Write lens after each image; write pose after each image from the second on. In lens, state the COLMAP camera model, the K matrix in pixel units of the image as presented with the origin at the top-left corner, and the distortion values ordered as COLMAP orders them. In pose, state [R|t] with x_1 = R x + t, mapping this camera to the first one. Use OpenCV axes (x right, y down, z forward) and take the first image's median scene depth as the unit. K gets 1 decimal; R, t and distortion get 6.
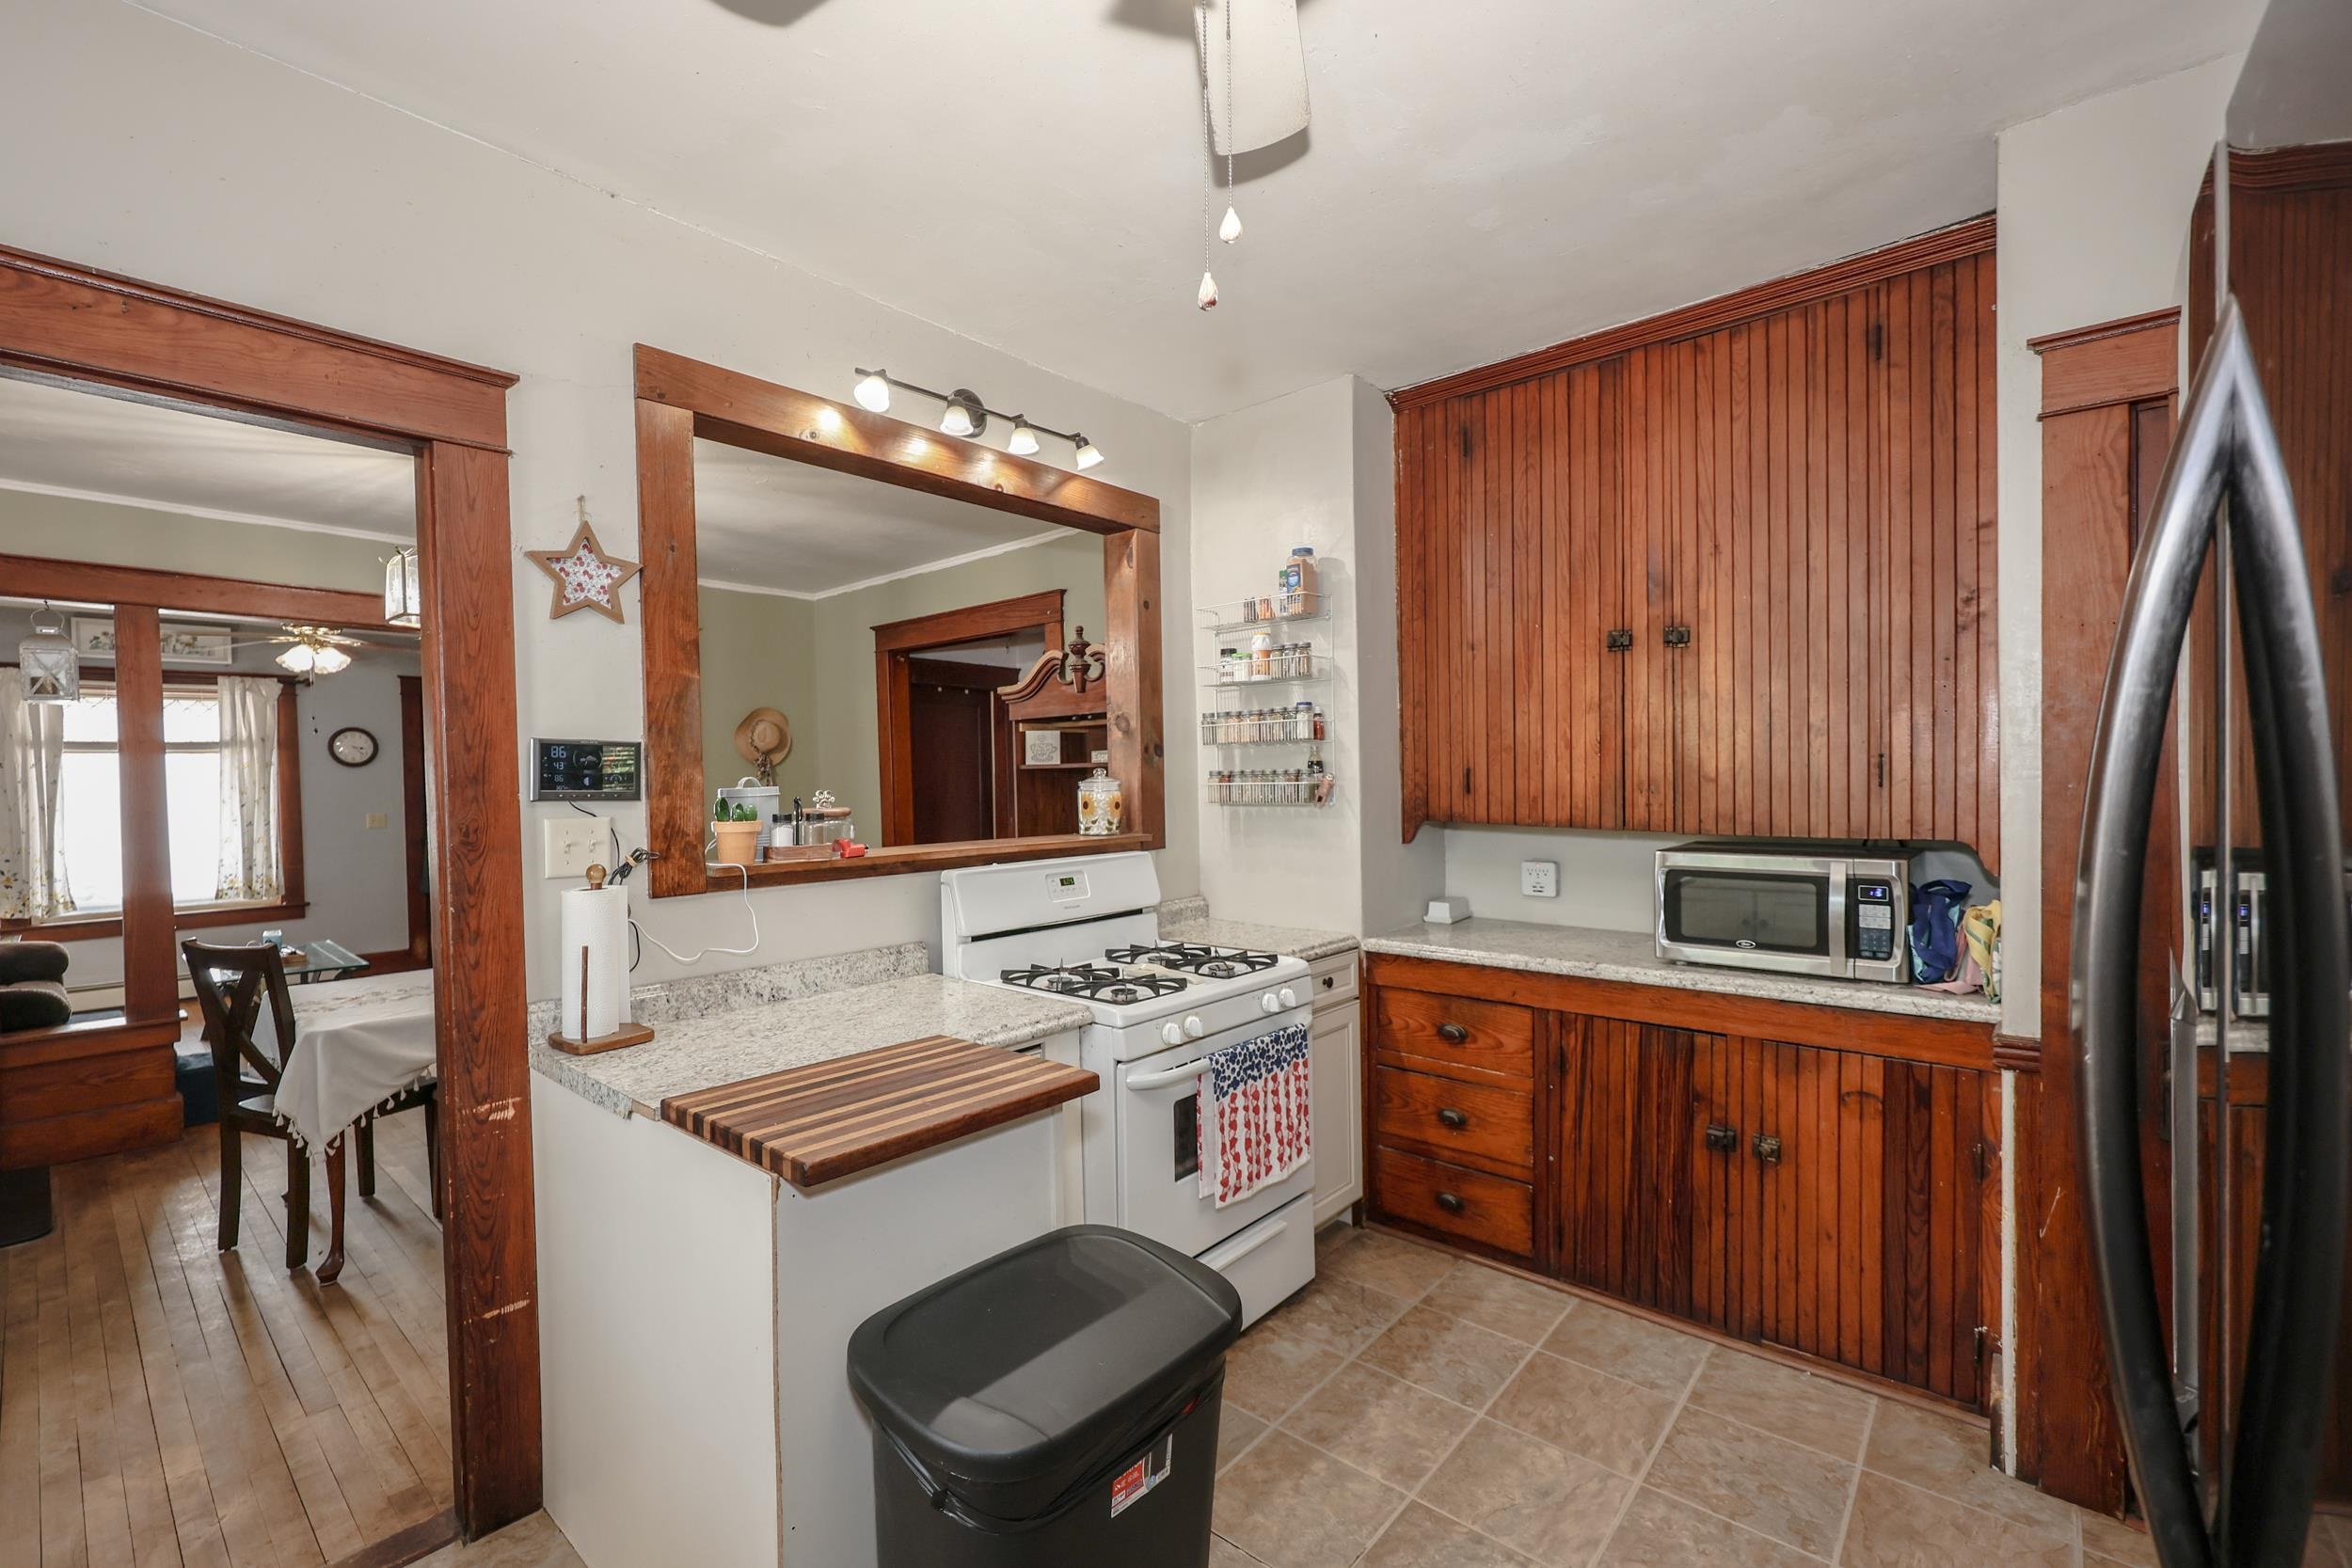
lens RADIAL K [[996.8, 0, 1169.0], [0, 996.8, 790.8], [0, 0, 1]] dist [-0.002176, -0.000482]
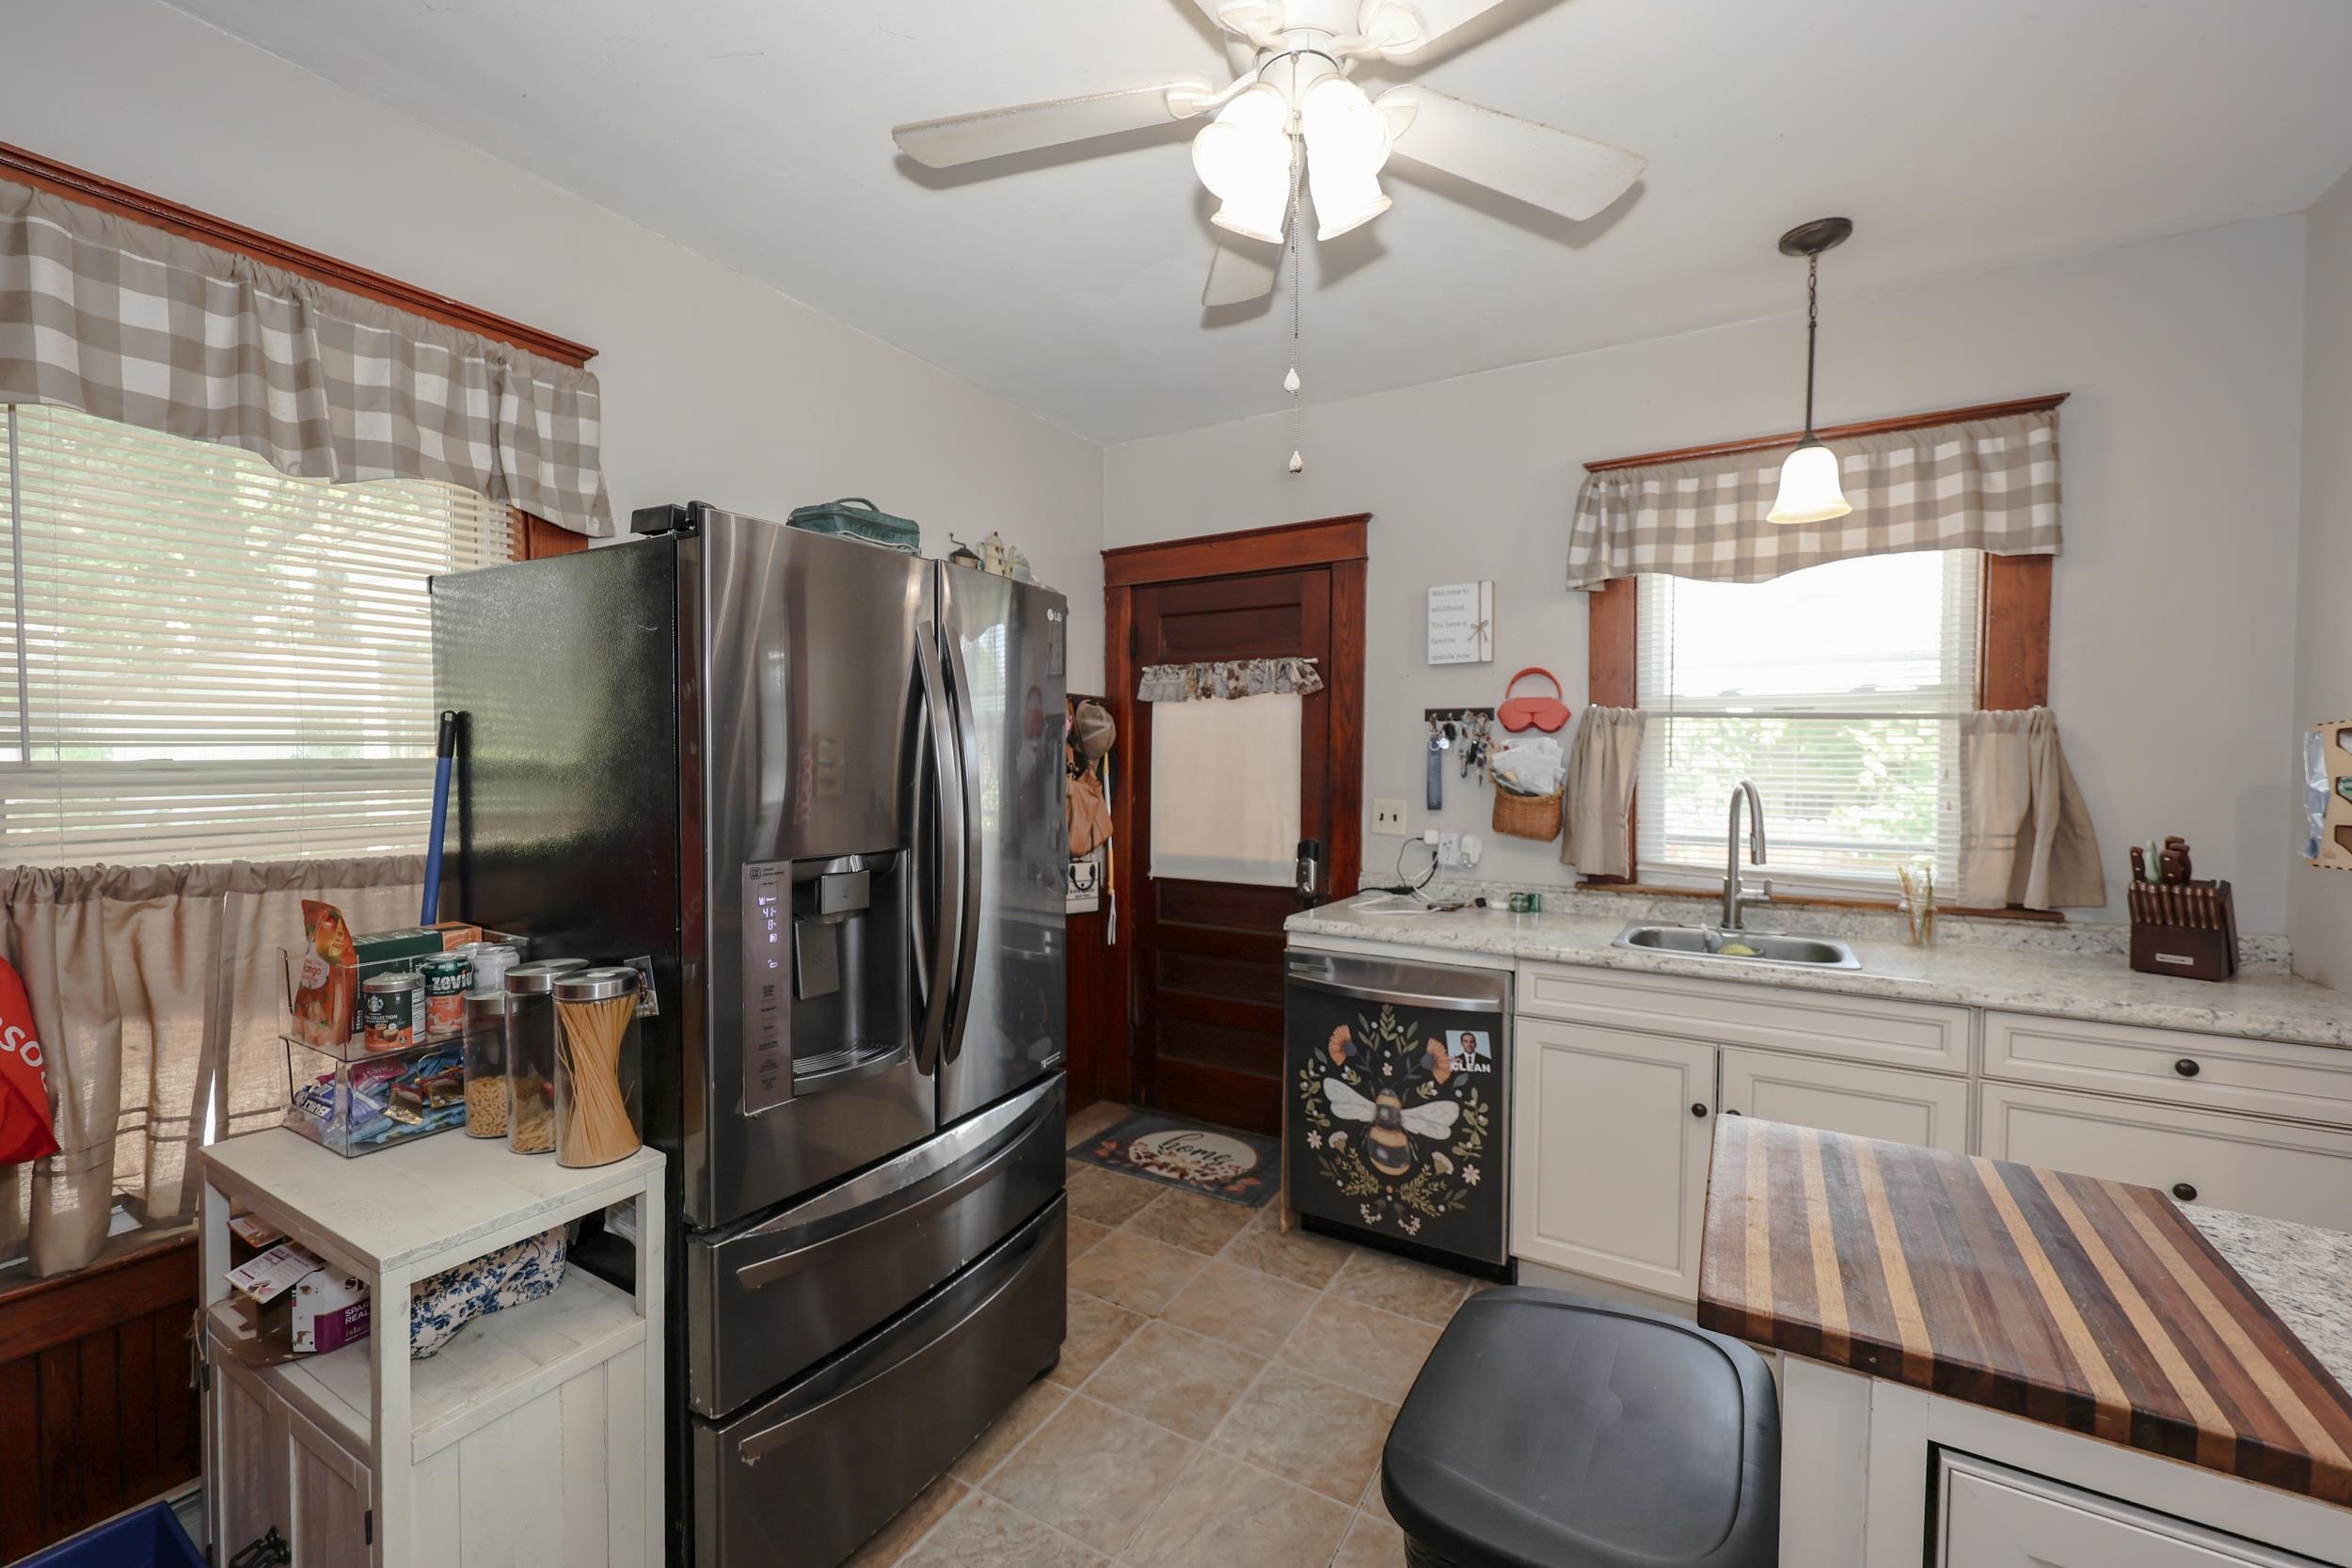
lens RADIAL K [[948.5, 0, 1173.9], [0, 948.5, 790.5], [0, 0, 1]] dist [0.002890, -0.000077]
pose [[-0.984174, 0.020177, -0.176053, 0.179302], [0.011443, 0.998659, 0.050481, -0.014672], [0.176836, 0.047667, -0.983085, 0.860370]]
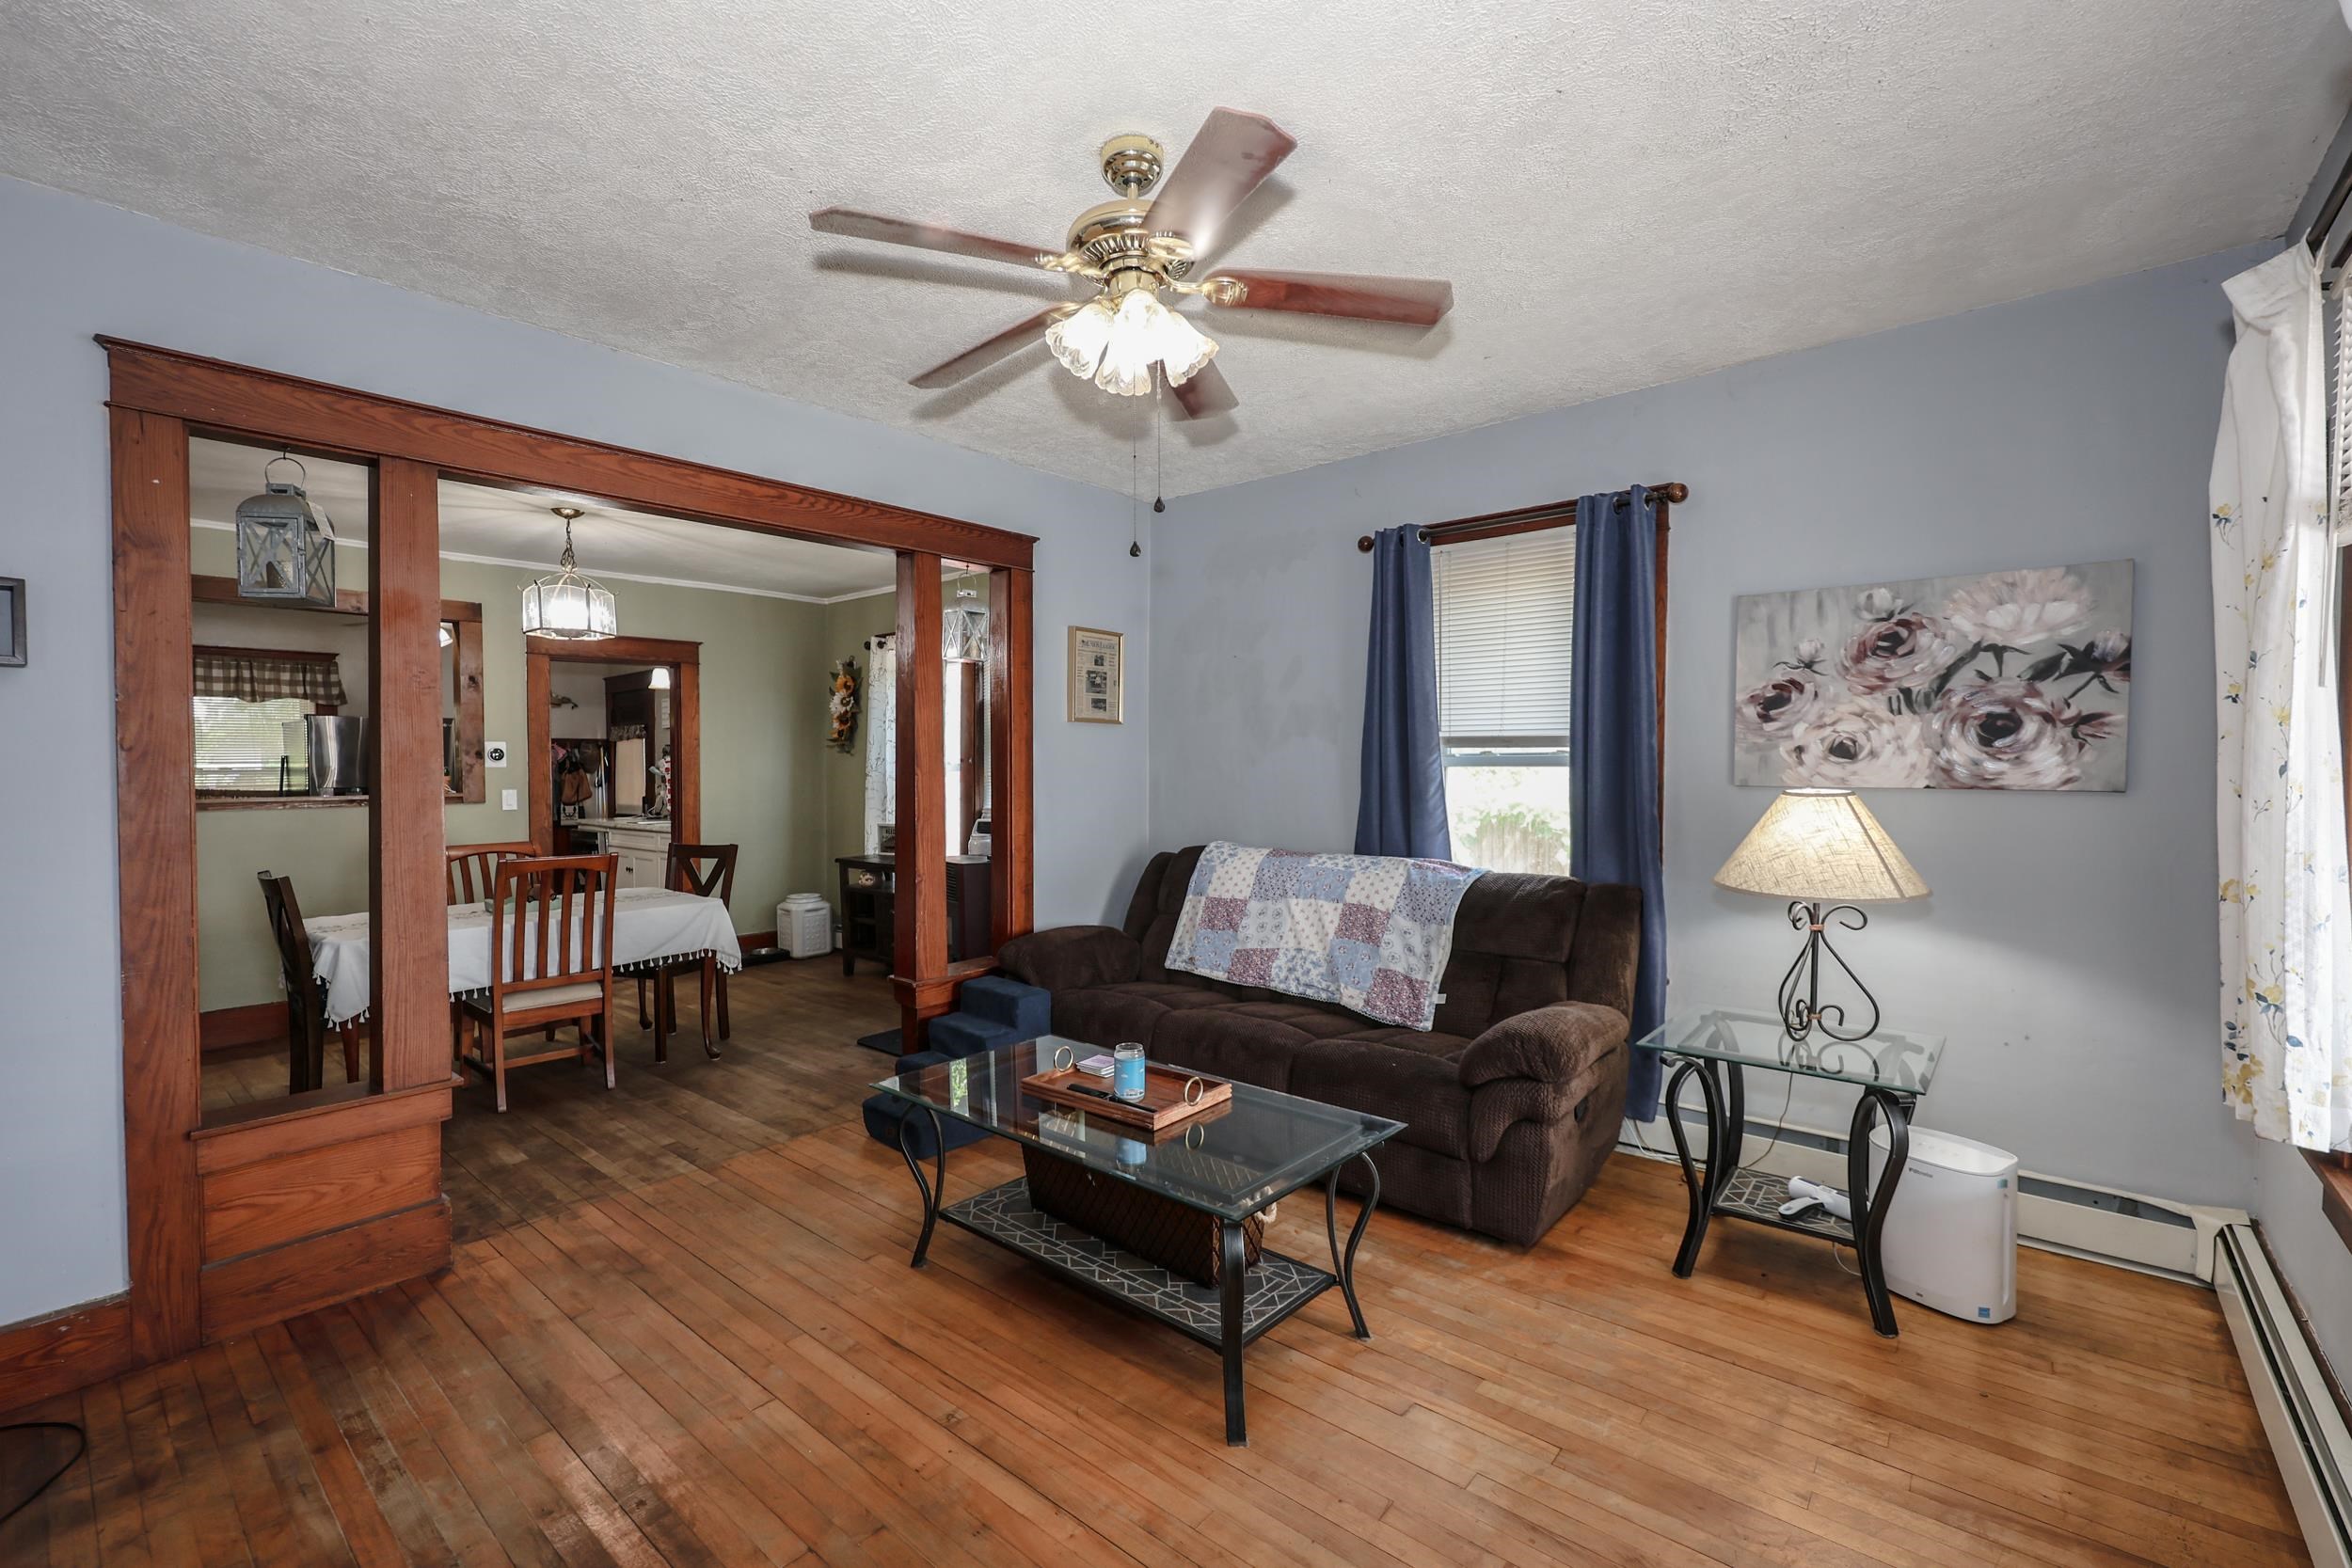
lens RADIAL K [[996.8, 0, 1169.0], [0, 996.8, 790.8], [0, 0, 1]] dist [-0.002176, -0.000482]
pose [[-0.999510, 0.029984, -0.009034, -1.858594], [0.029600, 0.998760, 0.040026, 0.015437], [0.010222, 0.039739, -0.999158, 2.919344]]
